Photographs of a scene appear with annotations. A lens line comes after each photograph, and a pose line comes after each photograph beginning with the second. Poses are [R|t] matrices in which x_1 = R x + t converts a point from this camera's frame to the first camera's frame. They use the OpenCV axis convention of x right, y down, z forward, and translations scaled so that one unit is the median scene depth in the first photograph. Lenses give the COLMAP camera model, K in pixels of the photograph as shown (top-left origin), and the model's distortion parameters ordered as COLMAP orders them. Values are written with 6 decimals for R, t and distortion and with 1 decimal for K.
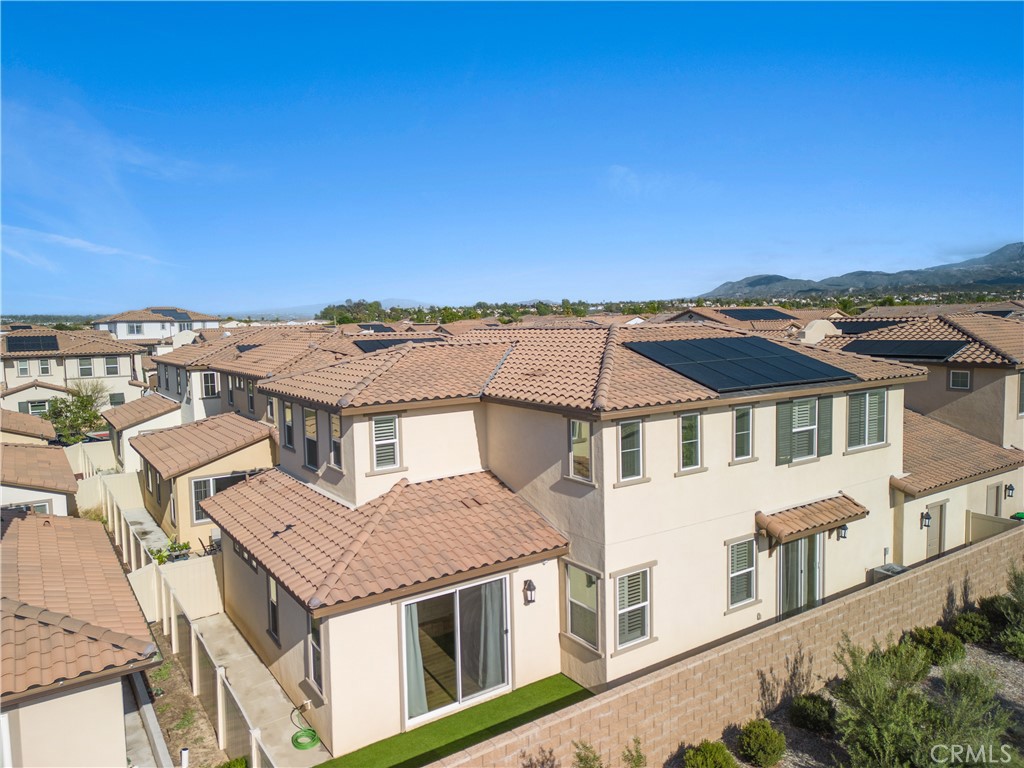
lens RADIAL K [[718.0, 0, 513.9], [0, 718.0, 386.4], [0, 0, 1]] dist [0.055495, -0.044942]
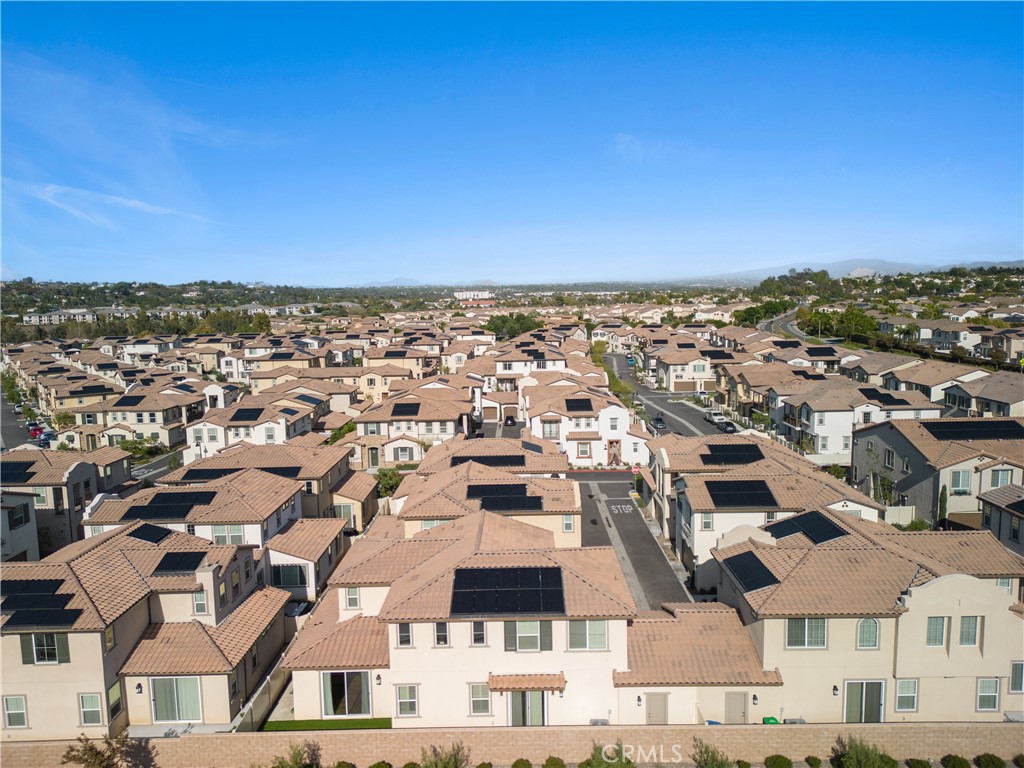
lens RADIAL K [[718.0, 0, 512.4], [0, 718.0, 384.8], [0, 0, 1]] dist [0.055495, -0.044942]
pose [[0.818220, 0.071898, -0.570392, 1.444599], [-0.042059, 0.996977, 0.065335, -0.739165], [0.573365, -0.029468, 0.818770, -0.573323]]
